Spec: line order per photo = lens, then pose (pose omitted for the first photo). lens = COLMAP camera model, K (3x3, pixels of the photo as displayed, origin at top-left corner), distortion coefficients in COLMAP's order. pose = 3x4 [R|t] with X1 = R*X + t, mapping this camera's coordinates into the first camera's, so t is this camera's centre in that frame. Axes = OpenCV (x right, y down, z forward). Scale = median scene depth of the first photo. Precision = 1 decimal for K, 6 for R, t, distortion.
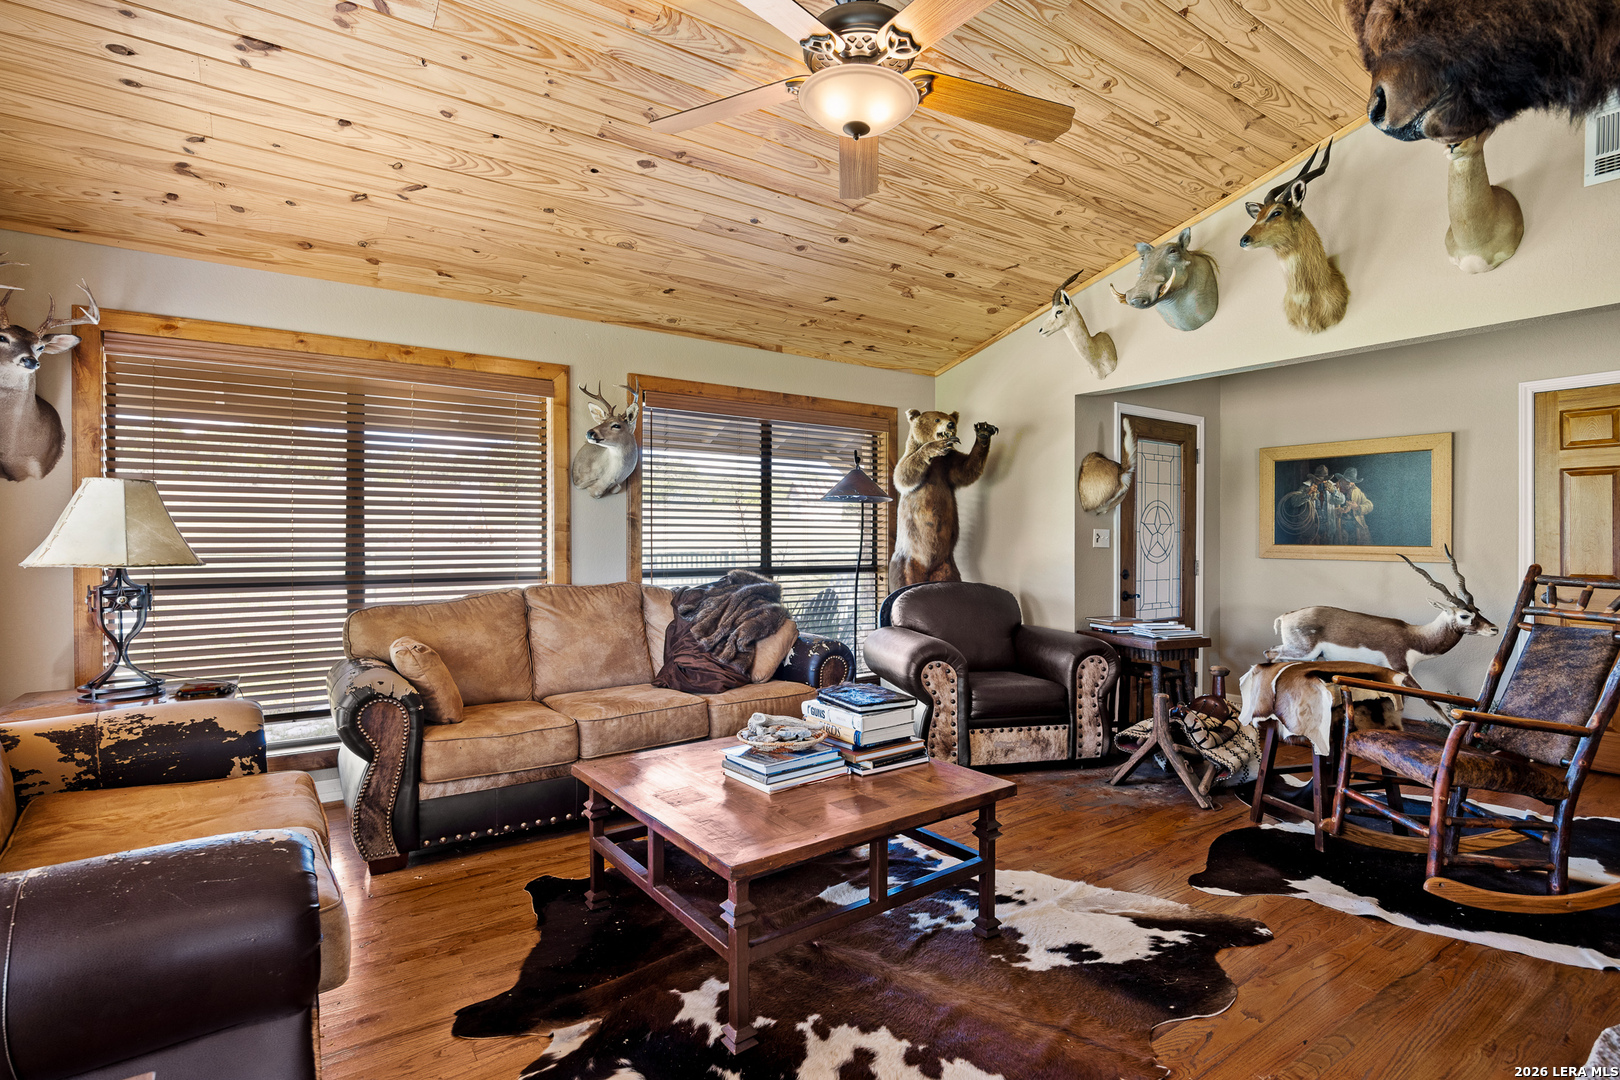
lens RADIAL K [[793.1, 0, 817.9], [0, 793.1, 544.5], [0, 0, 1]] dist [-0.011457, 0.000162]
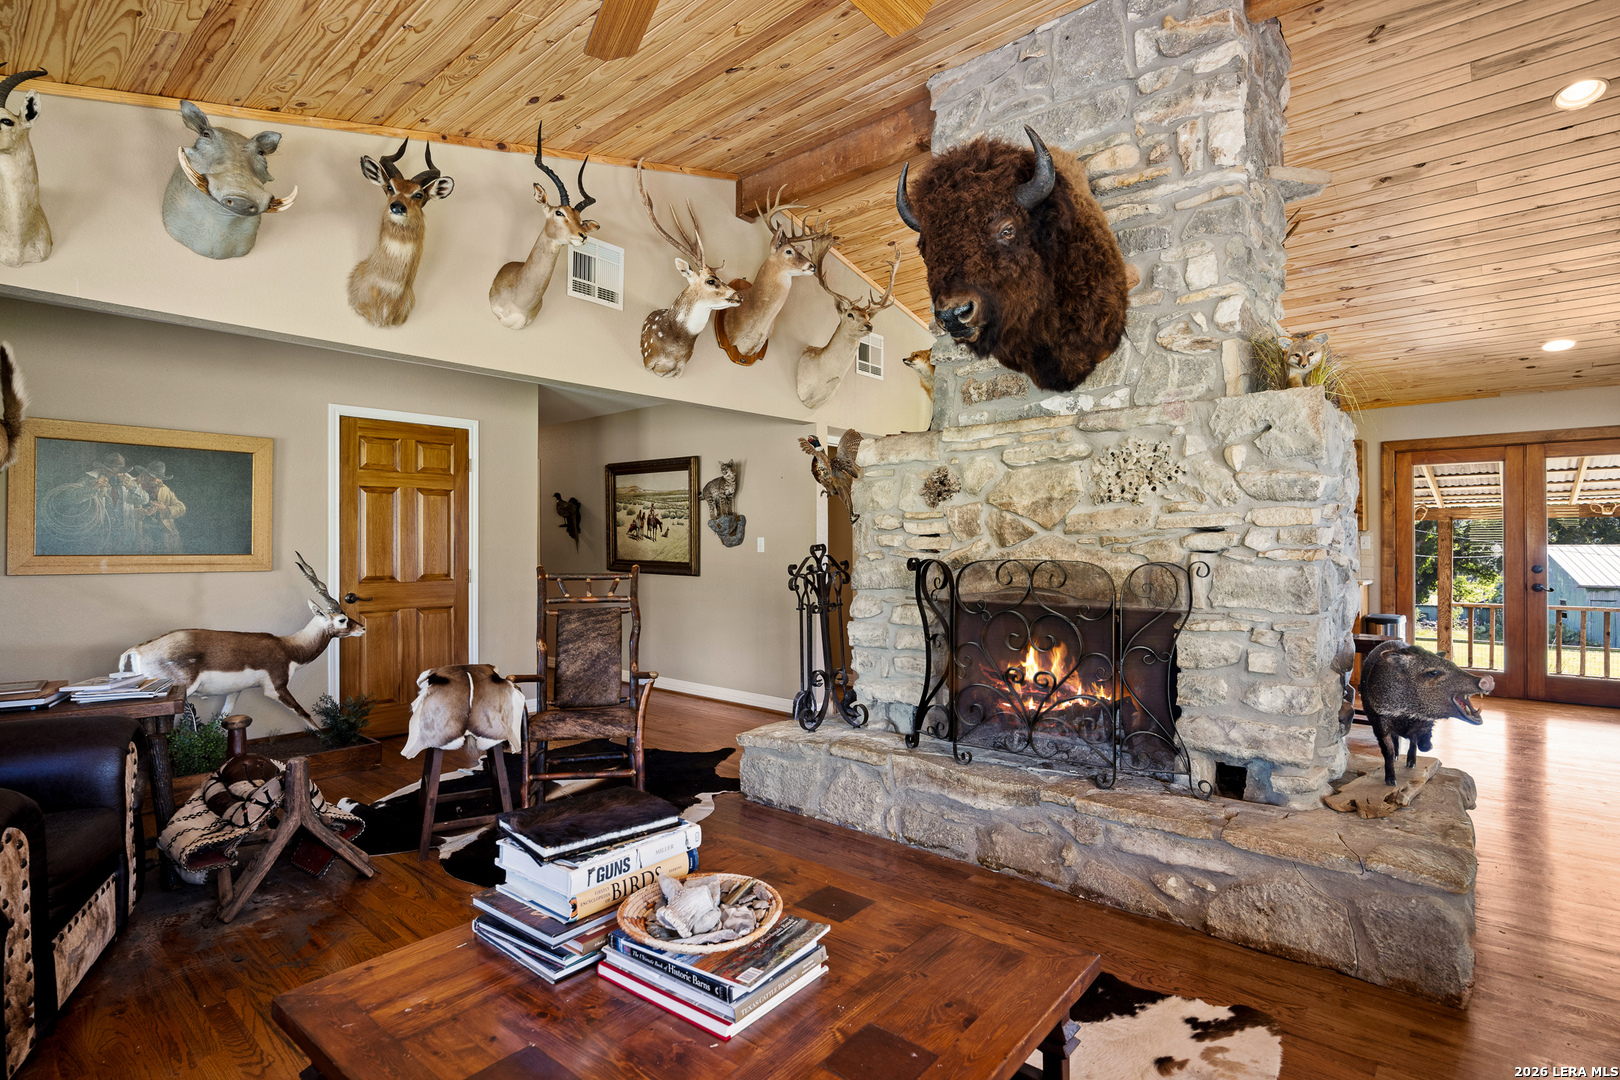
lens RADIAL K [[793.1, 0, 821.5], [0, 793.1, 542.8], [0, 0, 1]] dist [-0.011457, 0.000162]
pose [[-0.245037, 0.002628, 0.969510, -0.379428], [0.009331, 0.999956, -0.000352, -0.006125], [-0.969469, 0.008960, -0.245051, 0.676634]]
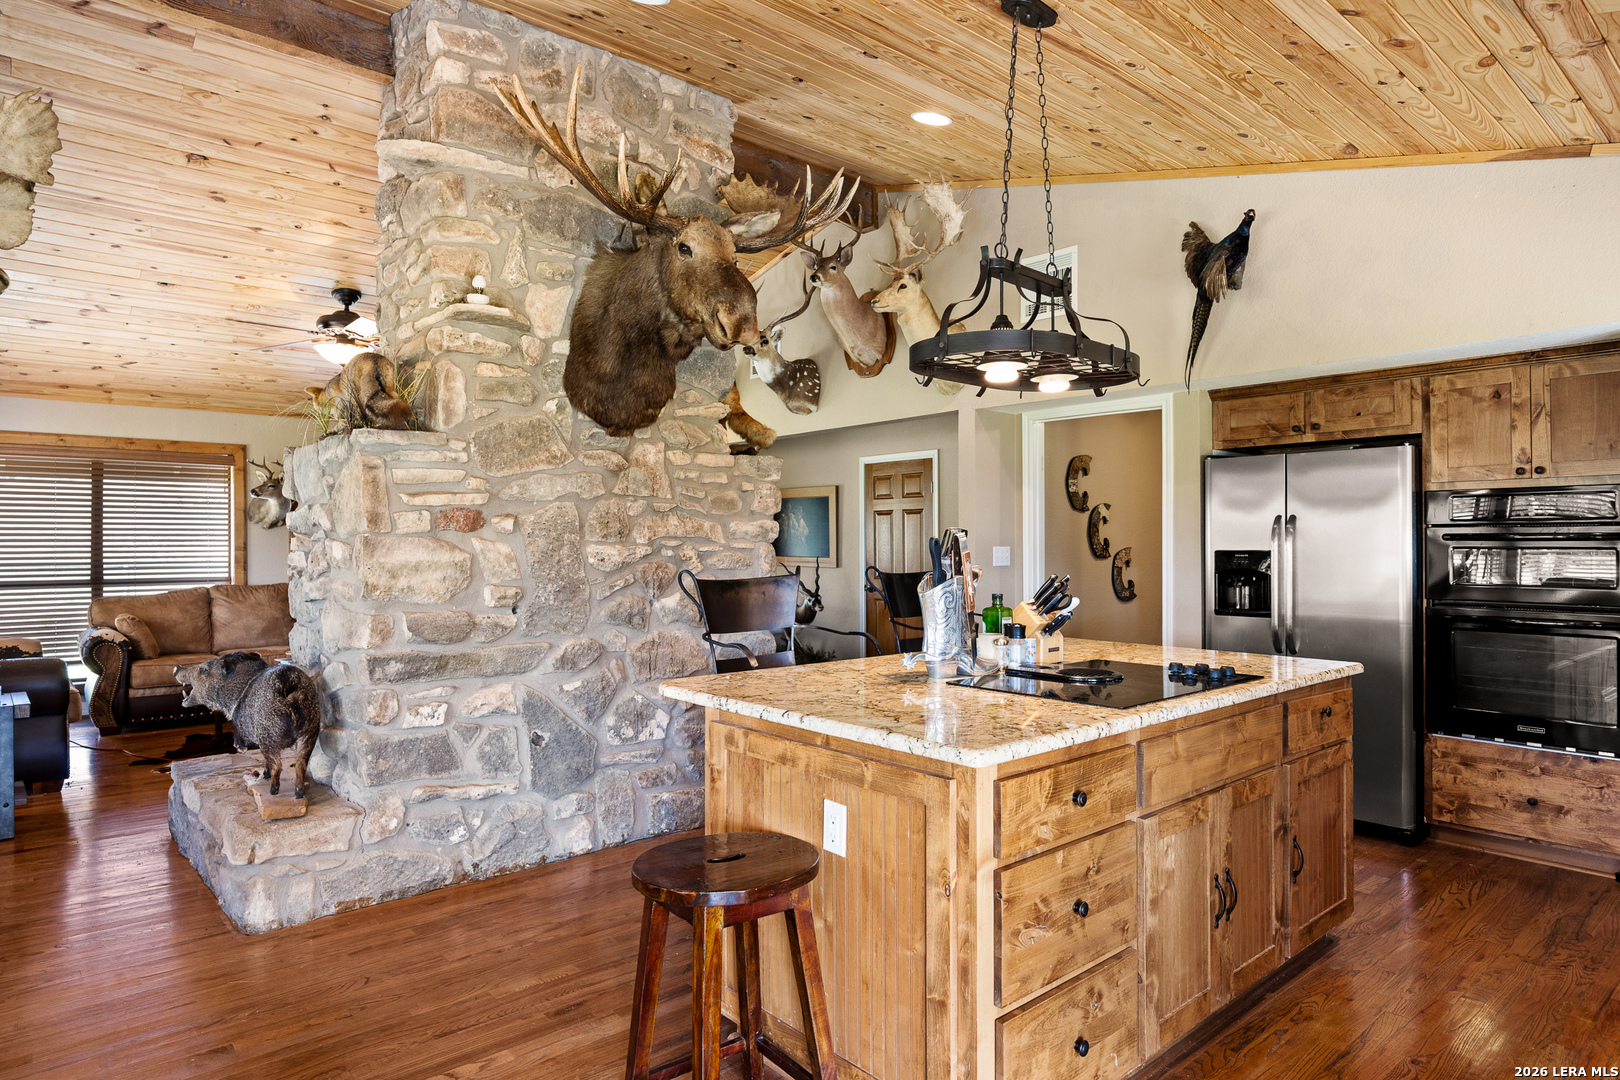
lens RADIAL K [[935.4, 0, 810.3], [0, 935.4, 540.8], [0, 0, 1]] dist [-0.006475, 0.001911]
pose [[0.994936, -0.001846, 0.100496, 0.666364], [0.002530, 0.999974, -0.006687, -0.023260], [-0.100481, 0.006908, 0.994915, -1.033249]]
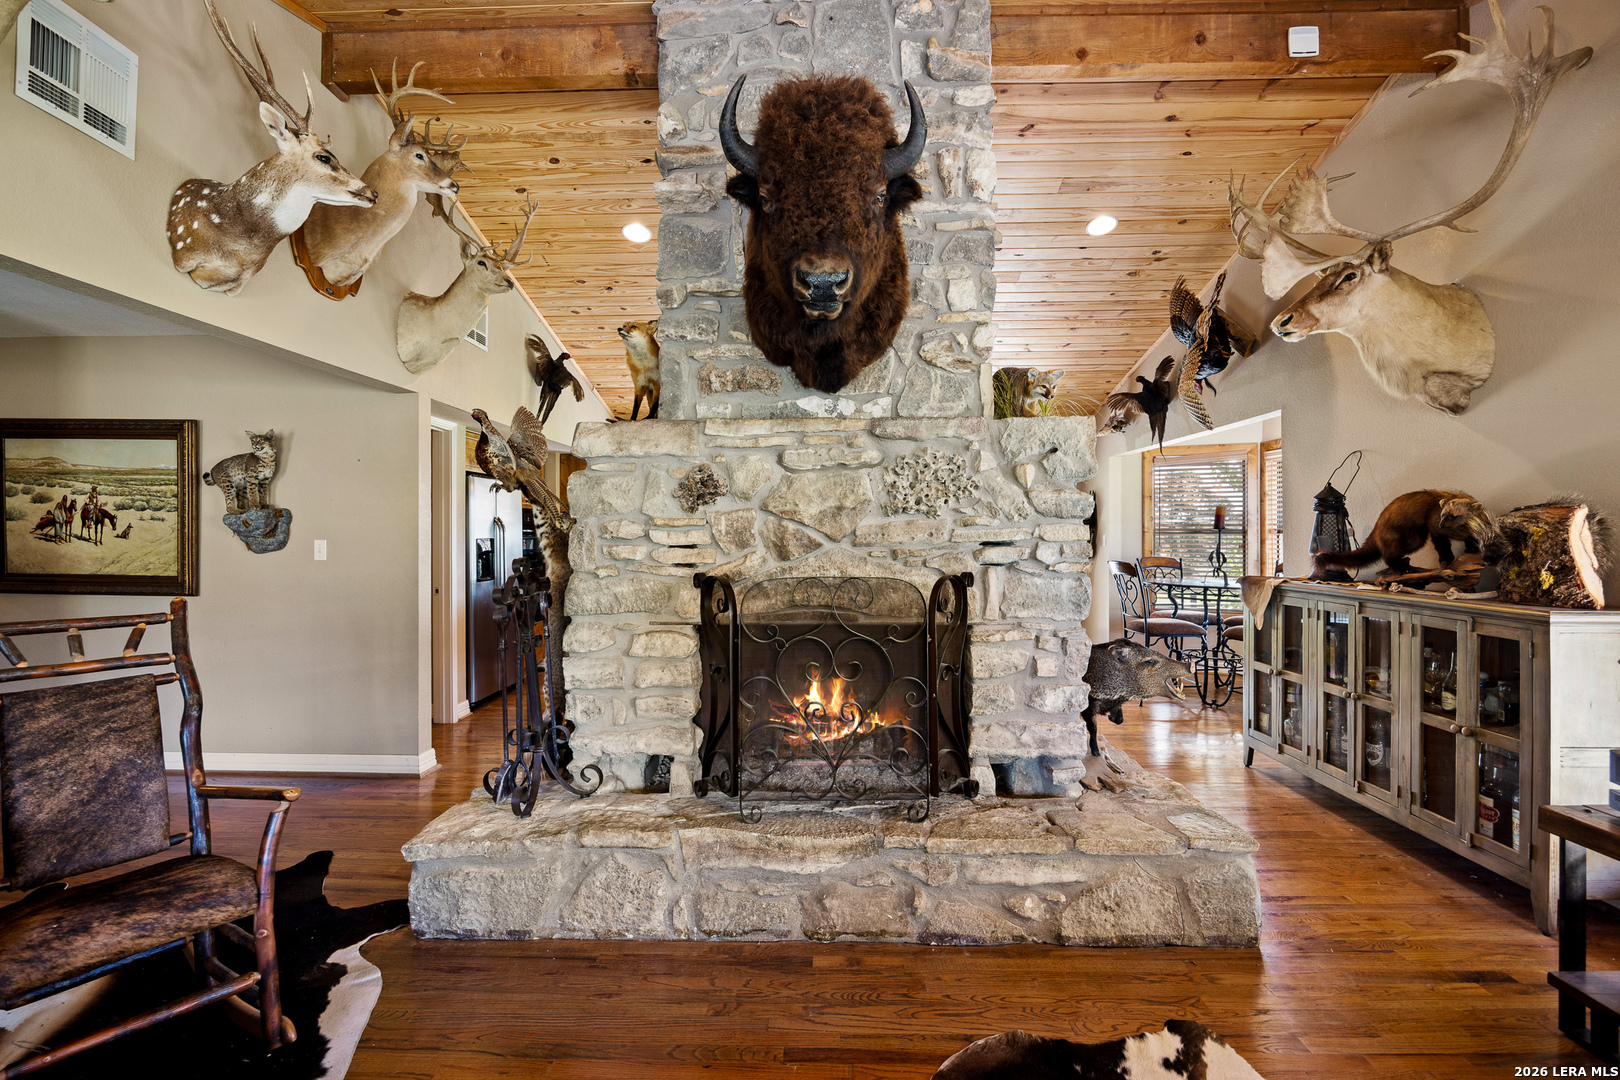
lens RADIAL K [[712.6, 0, 809.8], [0, 712.6, 533.6], [0, 0, 1]] dist [-0.014309, 0.000865]
pose [[-0.804169, 0.000060, 0.594401, -0.015604], [0.005533, 0.999957, 0.007386, -0.030903], [-0.594375, 0.009229, -0.804135, 0.808852]]
